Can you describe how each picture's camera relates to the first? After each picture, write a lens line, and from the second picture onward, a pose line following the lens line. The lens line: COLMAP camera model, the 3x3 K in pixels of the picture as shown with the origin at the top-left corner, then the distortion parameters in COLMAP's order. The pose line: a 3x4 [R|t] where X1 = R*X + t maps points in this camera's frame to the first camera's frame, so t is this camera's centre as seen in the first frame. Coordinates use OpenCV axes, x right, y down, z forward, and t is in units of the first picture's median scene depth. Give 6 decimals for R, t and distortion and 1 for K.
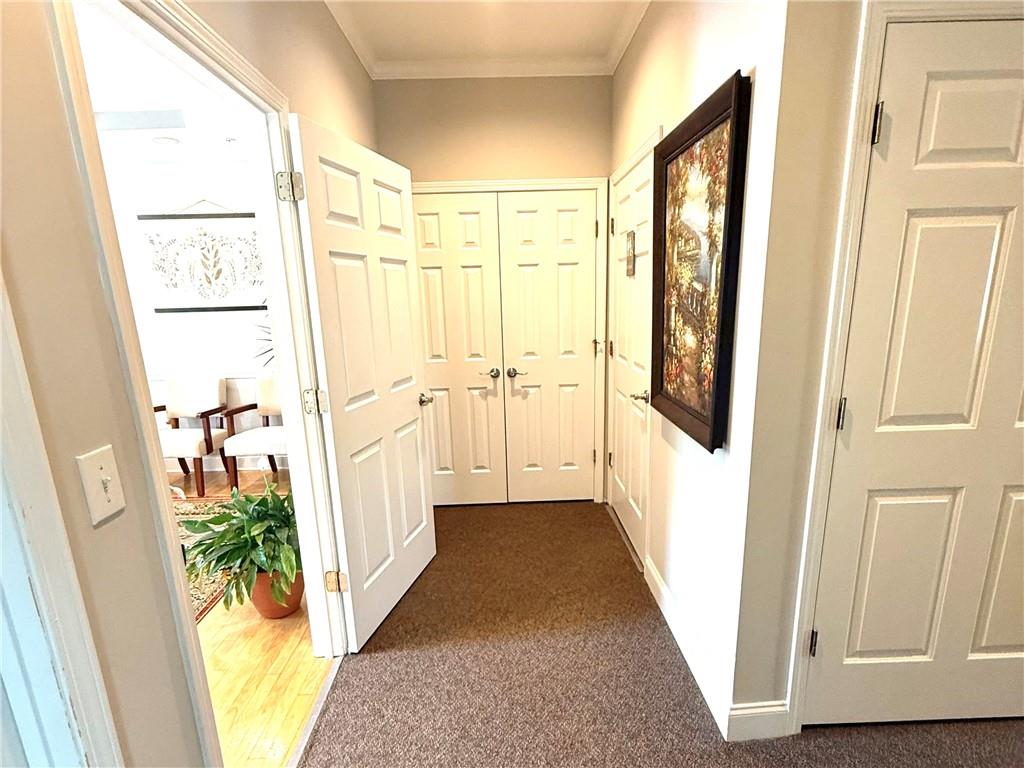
lens RADIAL K [[541.2, 0, 513.6], [0, 541.2, 388.3], [0, 0, 1]] dist [0.000674, 0.001178]
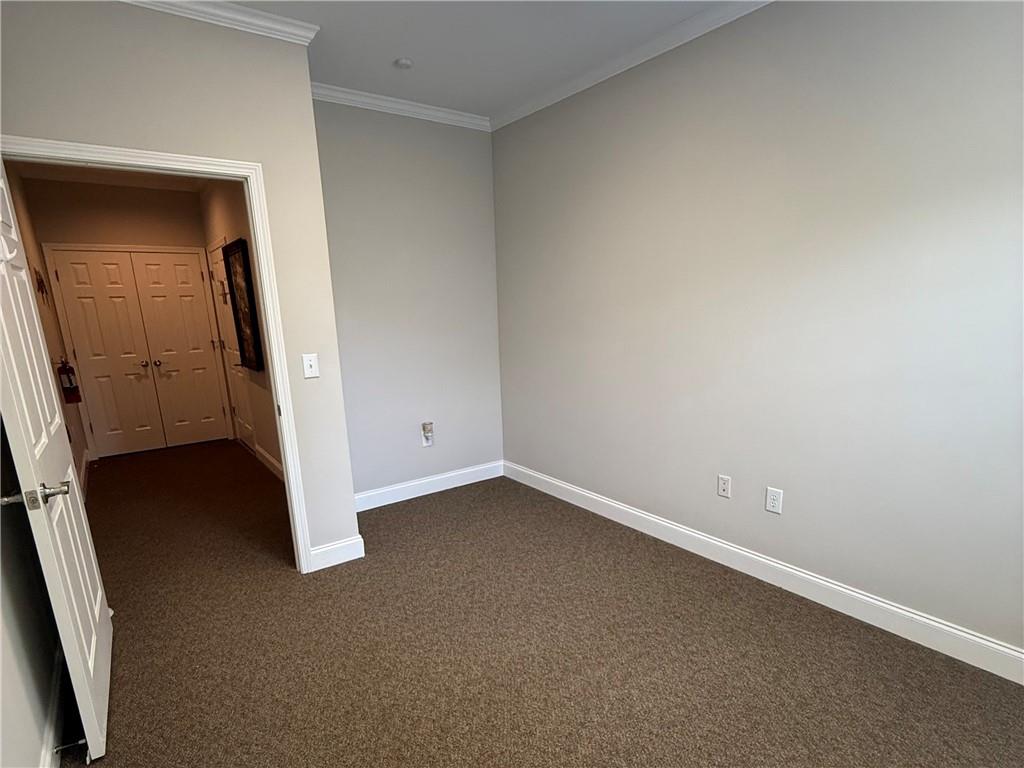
lens RADIAL K [[541.2, 0, 527.2], [0, 541.2, 425.0], [0, 0, 1]] dist [0.000674, 0.001178]
pose [[0.805916, -0.134696, 0.576504, -0.119682], [0.116209, 0.990822, 0.069044, 0.293095], [-0.580513, 0.011351, 0.814172, -1.647820]]
